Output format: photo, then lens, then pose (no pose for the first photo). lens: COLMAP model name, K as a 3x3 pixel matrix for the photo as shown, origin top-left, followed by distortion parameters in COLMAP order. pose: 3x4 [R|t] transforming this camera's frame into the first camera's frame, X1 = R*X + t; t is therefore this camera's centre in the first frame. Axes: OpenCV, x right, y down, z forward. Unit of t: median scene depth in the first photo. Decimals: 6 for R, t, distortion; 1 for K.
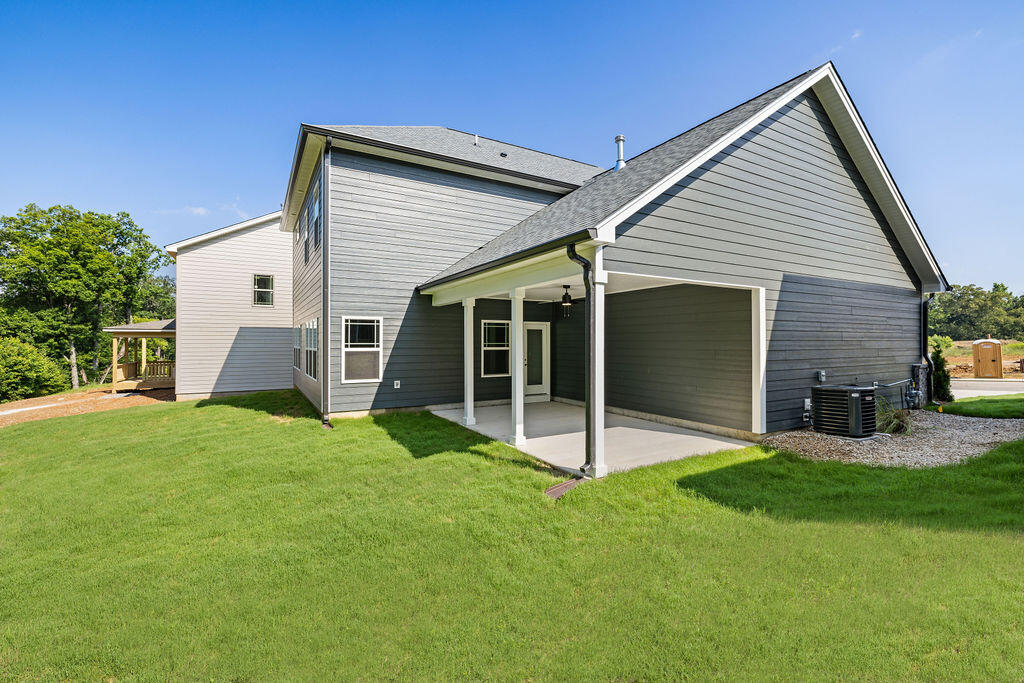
lens RADIAL K [[442.5, 0, 512.0], [0, 442.5, 341.5], [0, 0, 1]] dist [0.002334, 0.000150]
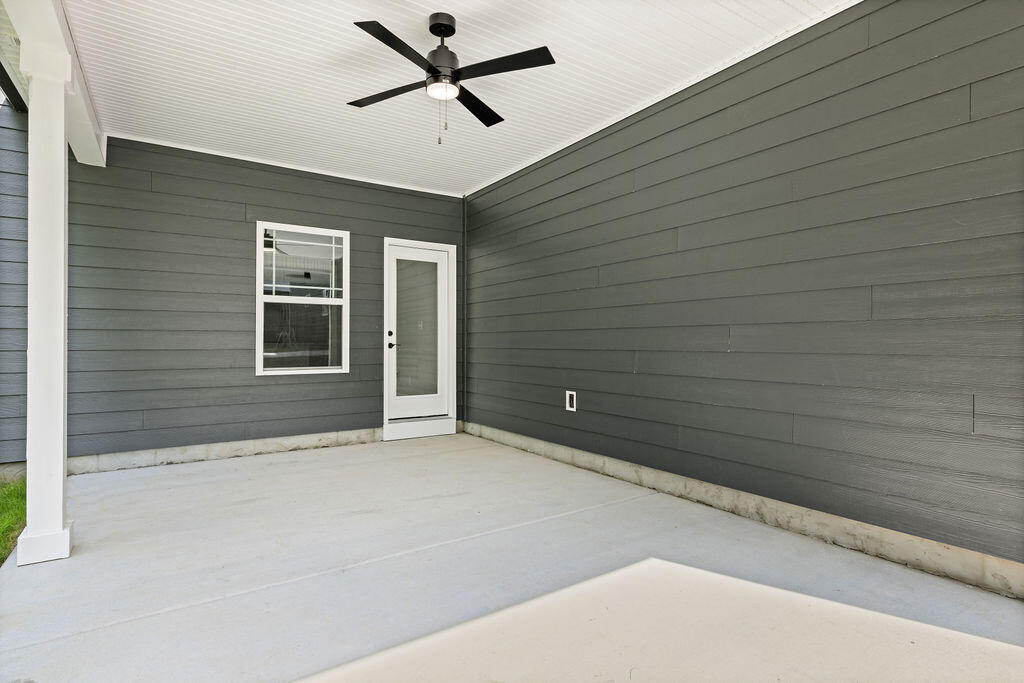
lens RADIAL K [[514.4, 0, 512.0], [0, 514.4, 341.5], [0, 0, 1]] dist [-0.000500, -0.000063]
pose [[0.997547, 0.001486, 0.069979, 0.112549], [-0.001152, 0.999988, -0.004814, 0.053178], [-0.069985, 0.004721, 0.997537, 0.540699]]
